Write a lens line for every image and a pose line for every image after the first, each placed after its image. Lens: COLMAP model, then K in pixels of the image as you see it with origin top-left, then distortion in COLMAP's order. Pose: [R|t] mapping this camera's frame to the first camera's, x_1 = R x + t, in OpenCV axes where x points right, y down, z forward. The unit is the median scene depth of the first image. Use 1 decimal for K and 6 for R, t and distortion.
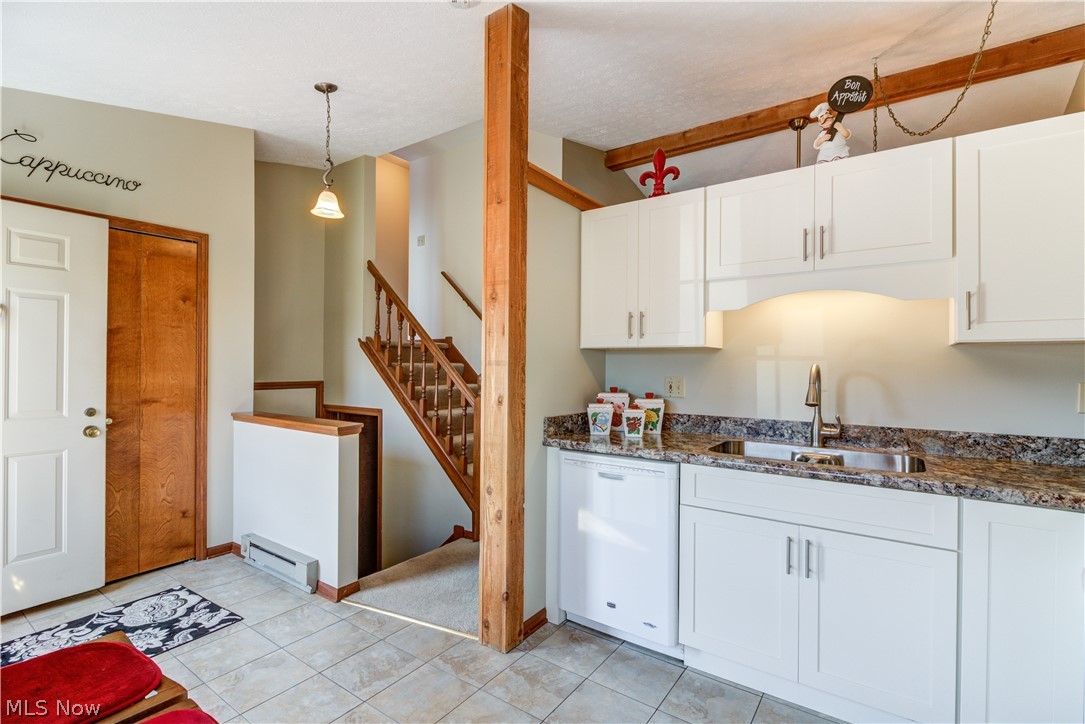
lens RADIAL K [[494.1, 0, 542.5], [0, 494.1, 362.0], [0, 0, 1]] dist [0.000608, -0.000535]
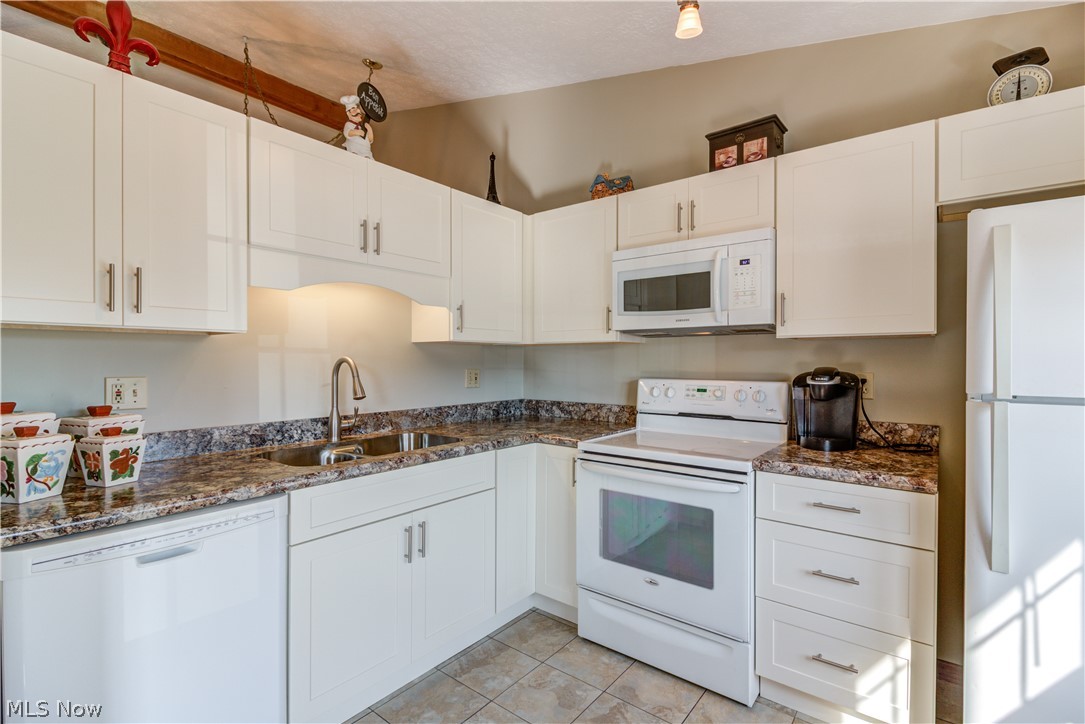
lens RADIAL K [[499.6, 0, 558.4], [0, 499.6, 361.5], [0, 0, 1]] dist [0.003125, -0.009693]
pose [[0.040696, -0.010496, 0.999116, -0.397635], [-0.007433, 0.999914, 0.010807, -0.000314], [-0.999144, -0.007866, 0.040614, 0.503723]]
